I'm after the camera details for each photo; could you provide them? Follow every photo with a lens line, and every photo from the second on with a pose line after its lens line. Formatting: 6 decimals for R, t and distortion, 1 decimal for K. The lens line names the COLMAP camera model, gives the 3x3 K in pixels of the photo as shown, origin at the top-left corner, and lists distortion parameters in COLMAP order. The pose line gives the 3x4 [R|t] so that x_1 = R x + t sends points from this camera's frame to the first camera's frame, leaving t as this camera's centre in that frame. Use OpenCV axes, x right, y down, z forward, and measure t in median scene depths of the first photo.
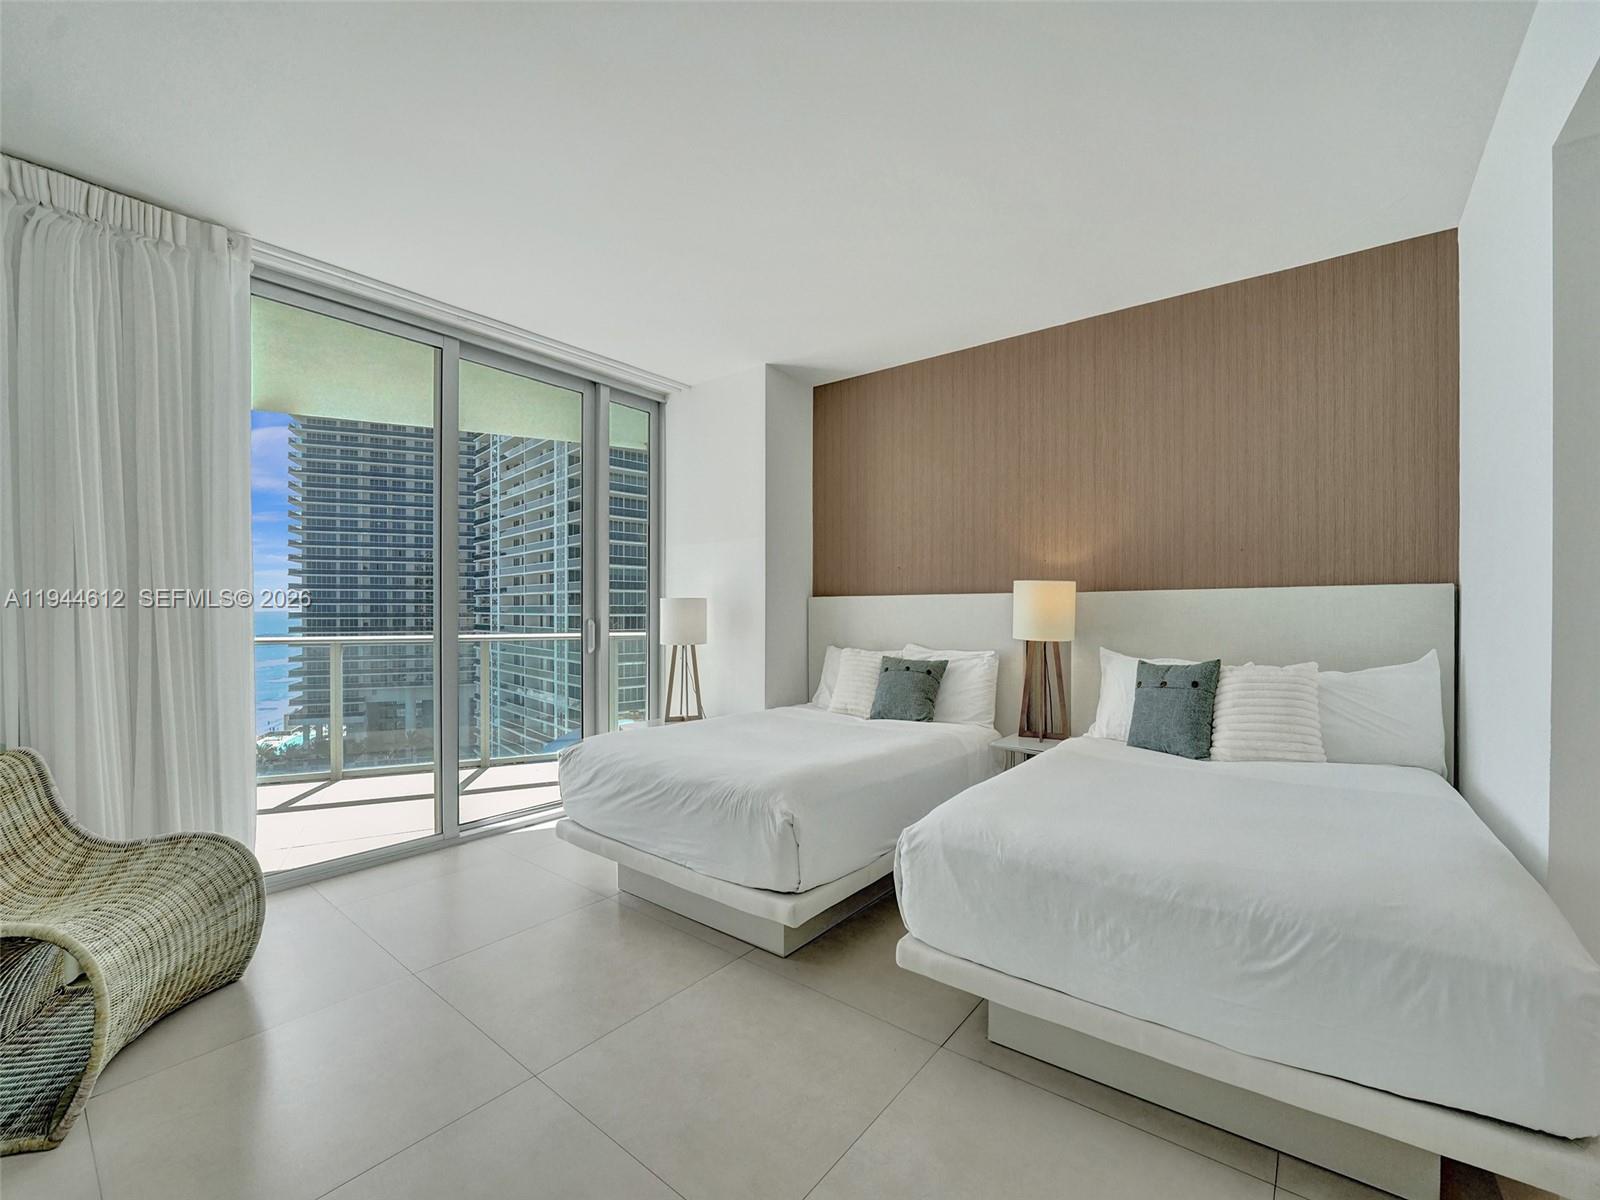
lens RADIAL K [[659.3, 0, 787.0], [0, 659.3, 605.3], [0, 0, 1]] dist [-0.029244, 0.004823]
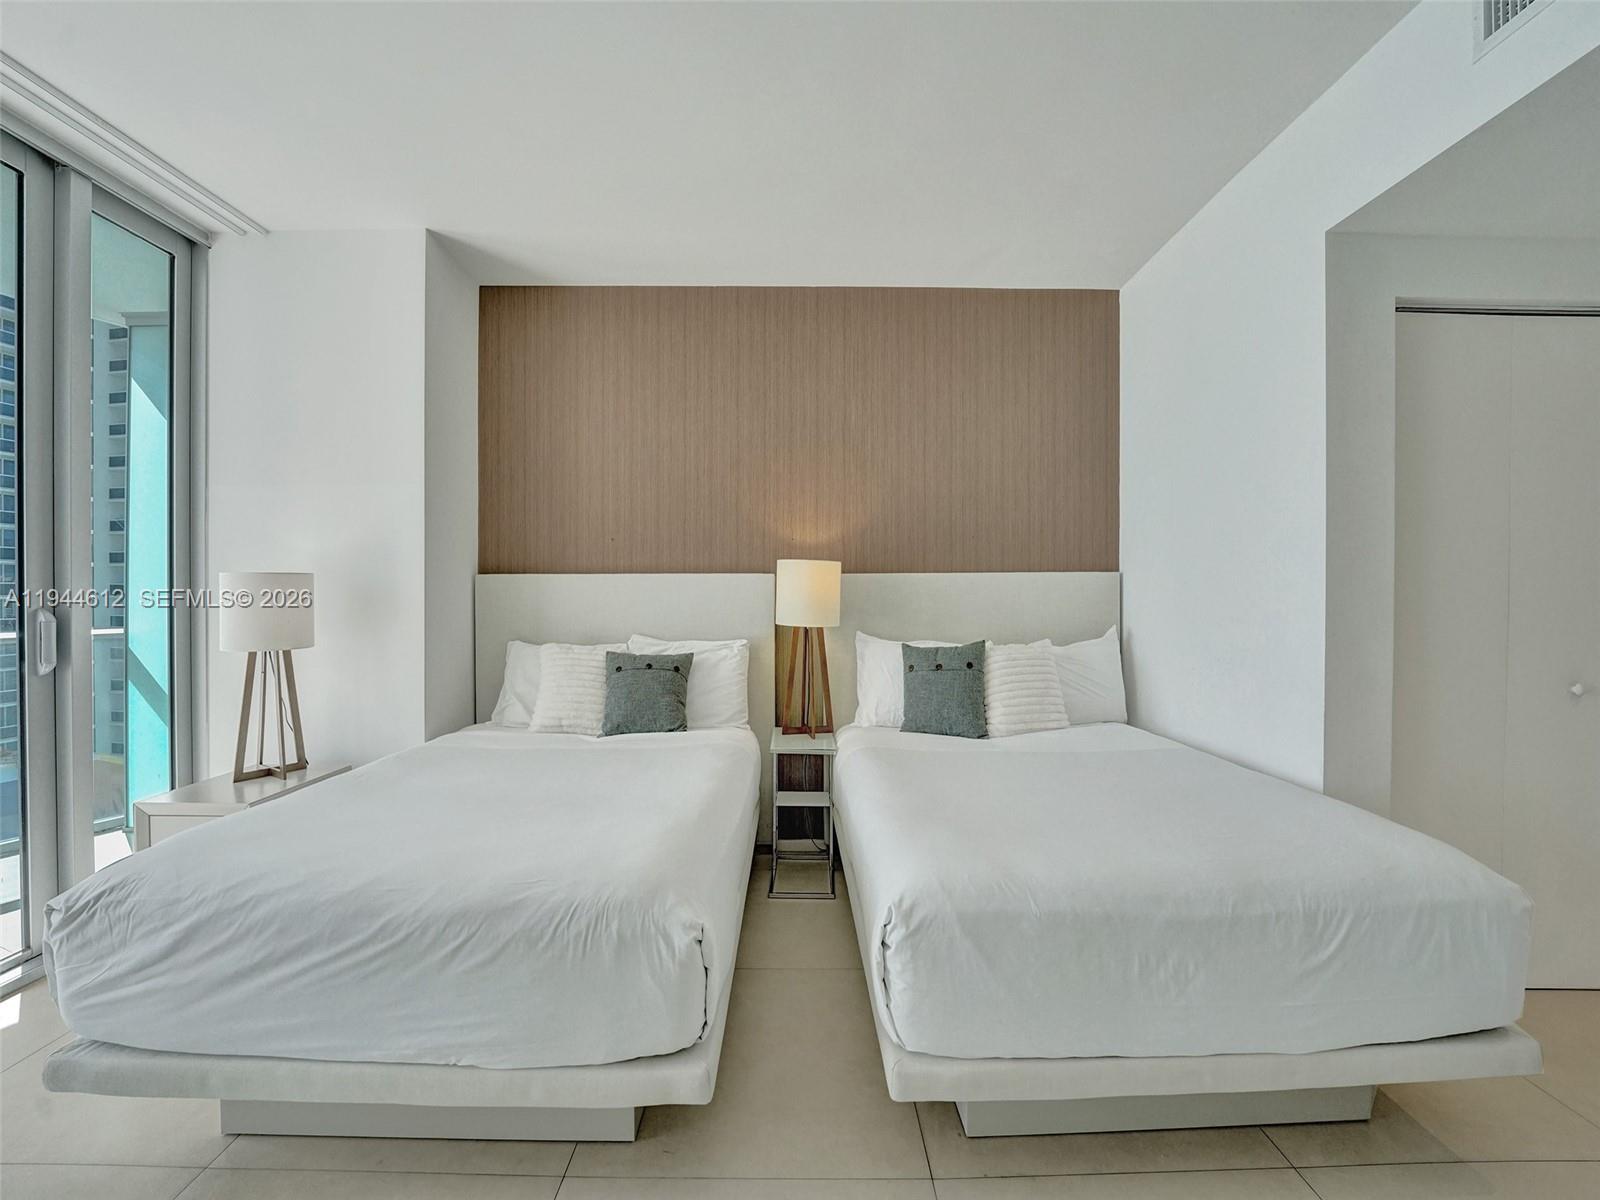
lens RADIAL K [[659.3, 0, 788.6], [0, 659.3, 593.6], [0, 0, 1]] dist [-0.029244, 0.004823]
pose [[0.779804, -0.000875, 0.626023, -0.249218], [-0.005492, 0.999951, 0.008240, 0.001268], [-0.626000, -0.009863, 0.779761, 0.375563]]
